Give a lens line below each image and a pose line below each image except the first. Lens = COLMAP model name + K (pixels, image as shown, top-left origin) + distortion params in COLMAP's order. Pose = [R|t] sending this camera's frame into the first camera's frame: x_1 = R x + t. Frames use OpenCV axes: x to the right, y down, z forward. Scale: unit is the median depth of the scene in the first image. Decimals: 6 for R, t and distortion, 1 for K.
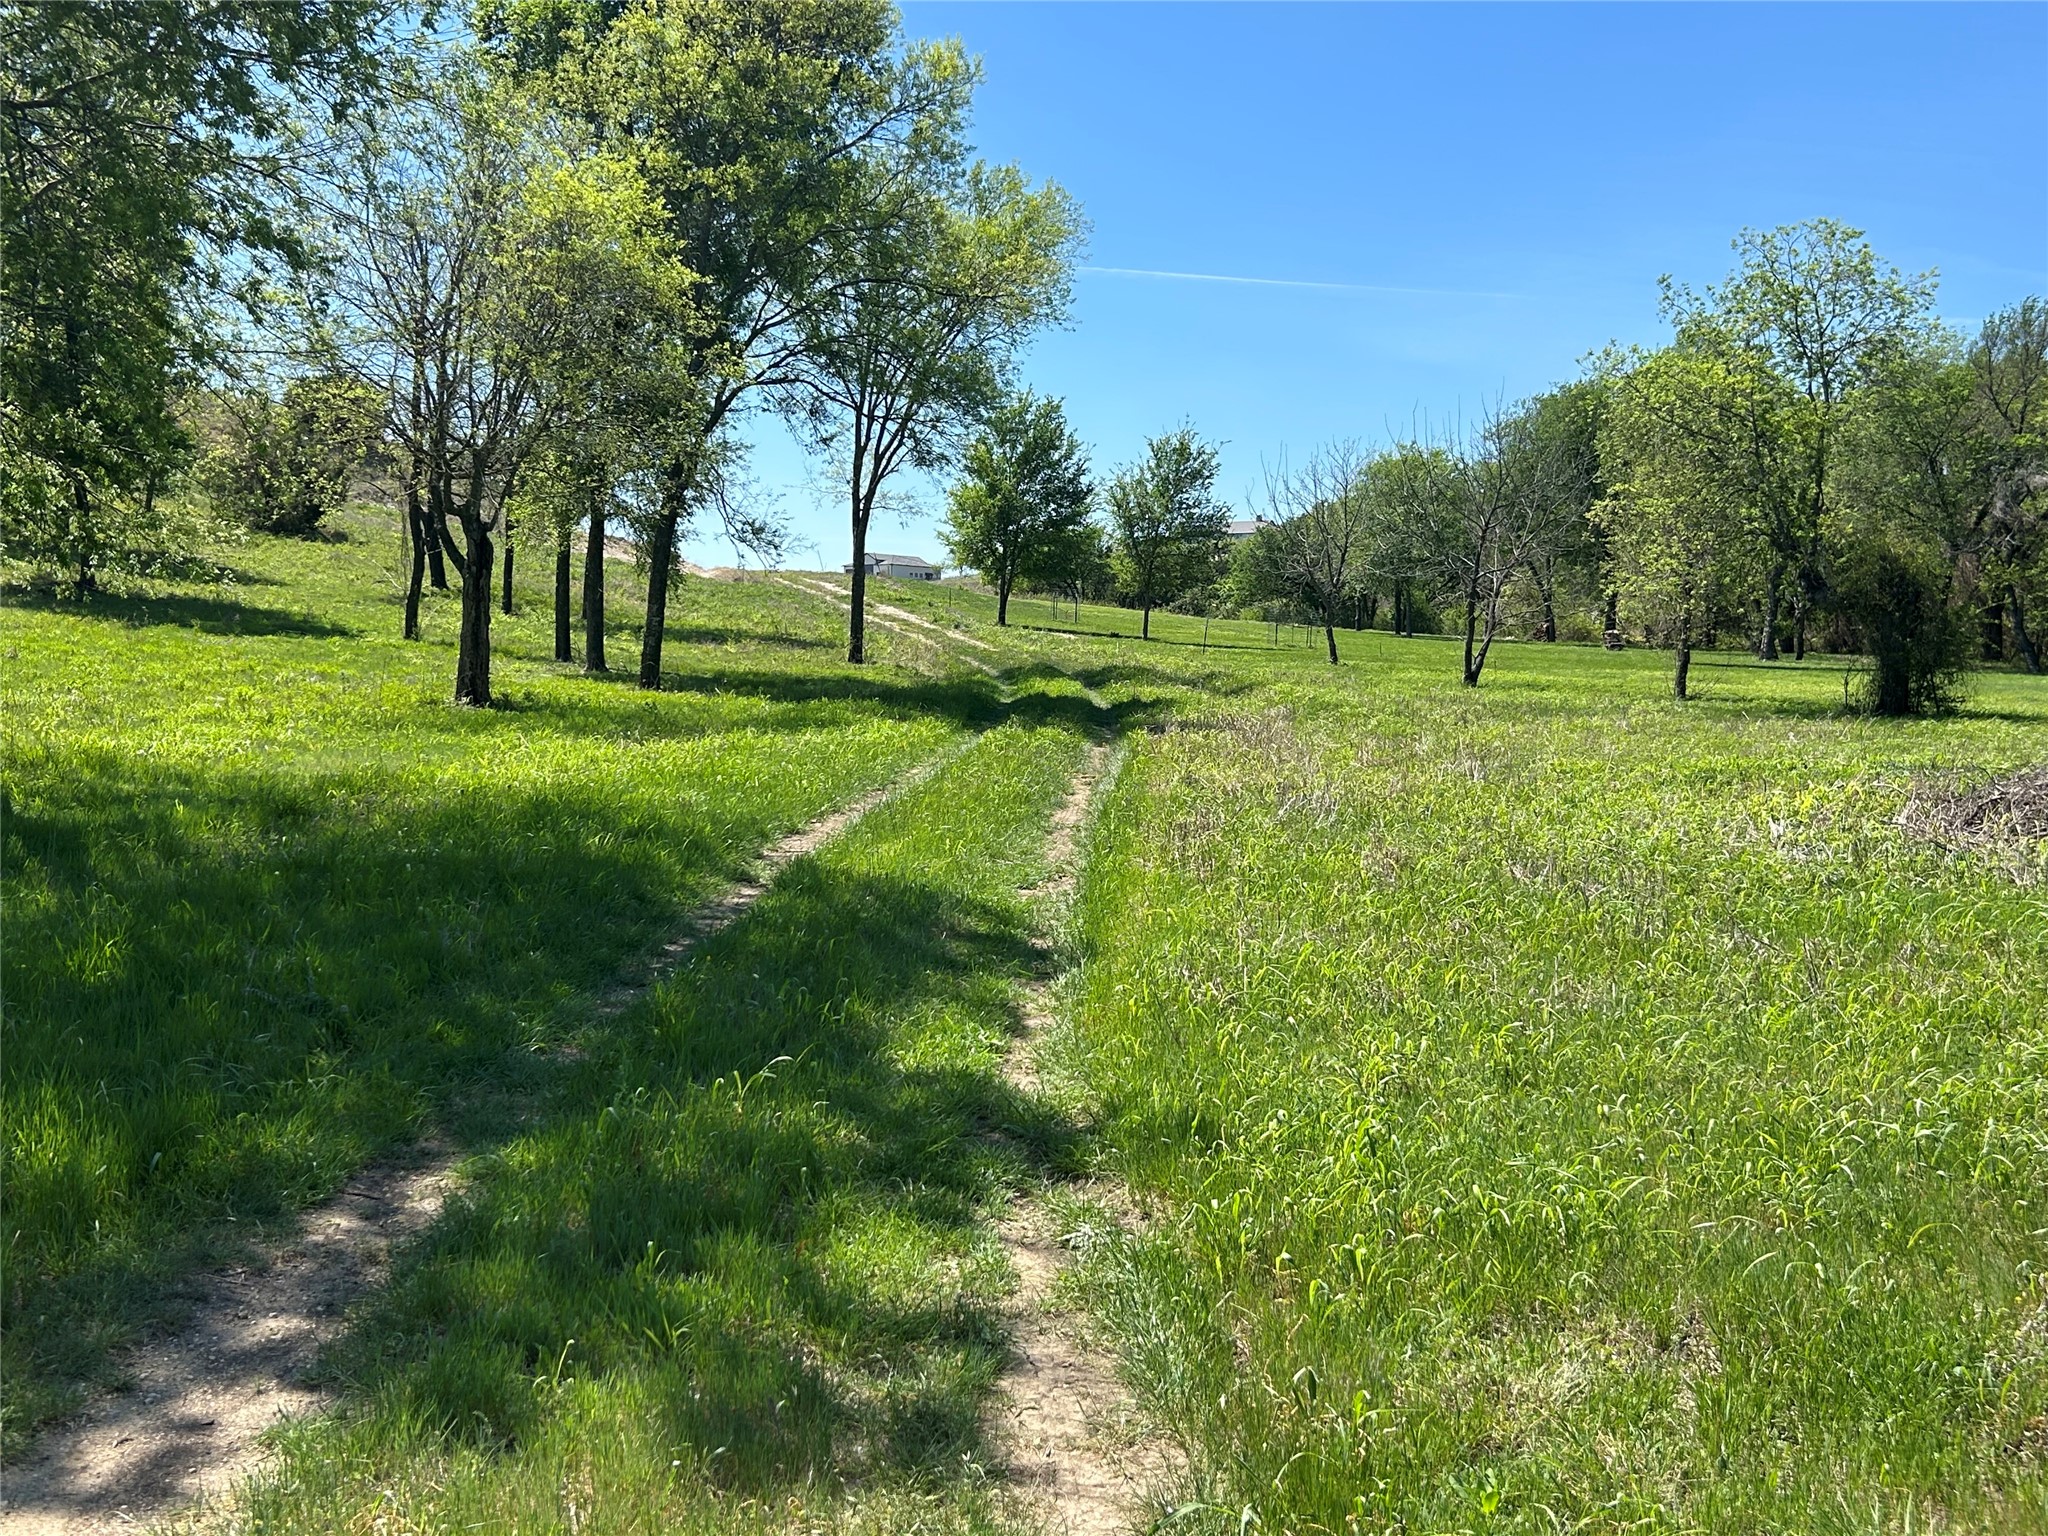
lens RADIAL K [[2063.5, 0, 1015.4], [0, 2063.5, 789.6], [0, 0, 1]] dist [0.019416, 0.000000]
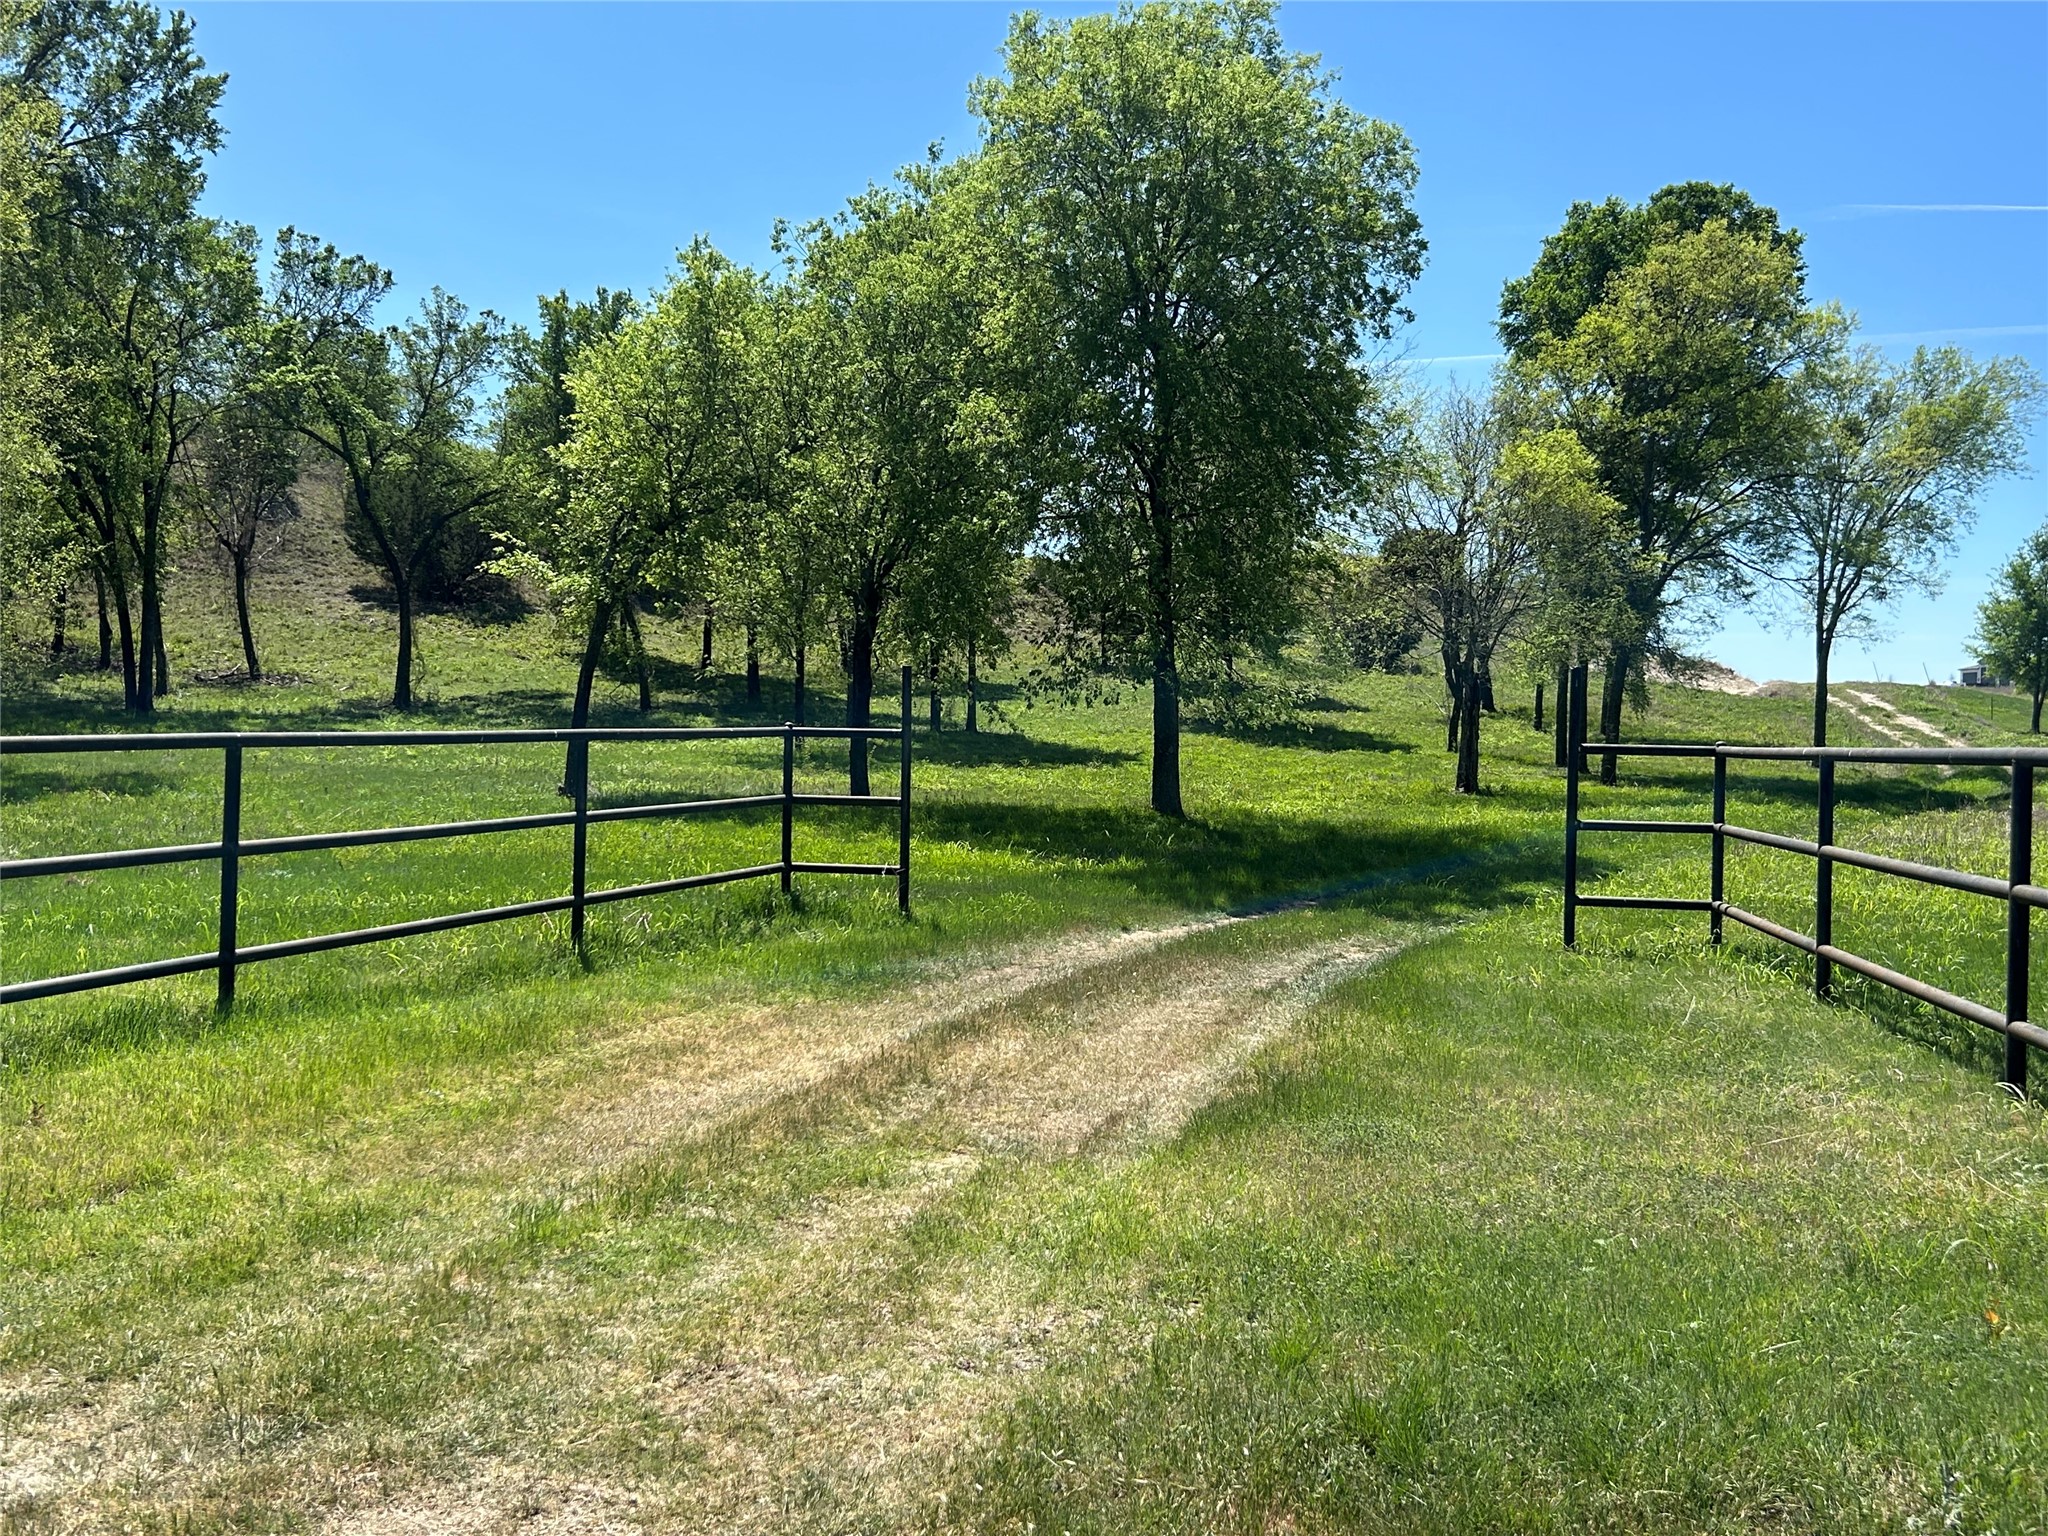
lens RADIAL K [[2063.5, 0, 1019.2], [0, 2063.5, 770.7], [0, 0, 1]] dist [0.019416, 0.000000]
pose [[0.869926, -0.007368, -0.493128, 0.119052], [-0.024523, 0.998005, -0.058173, 0.023338], [0.492573, 0.062699, 0.868010, -0.285641]]
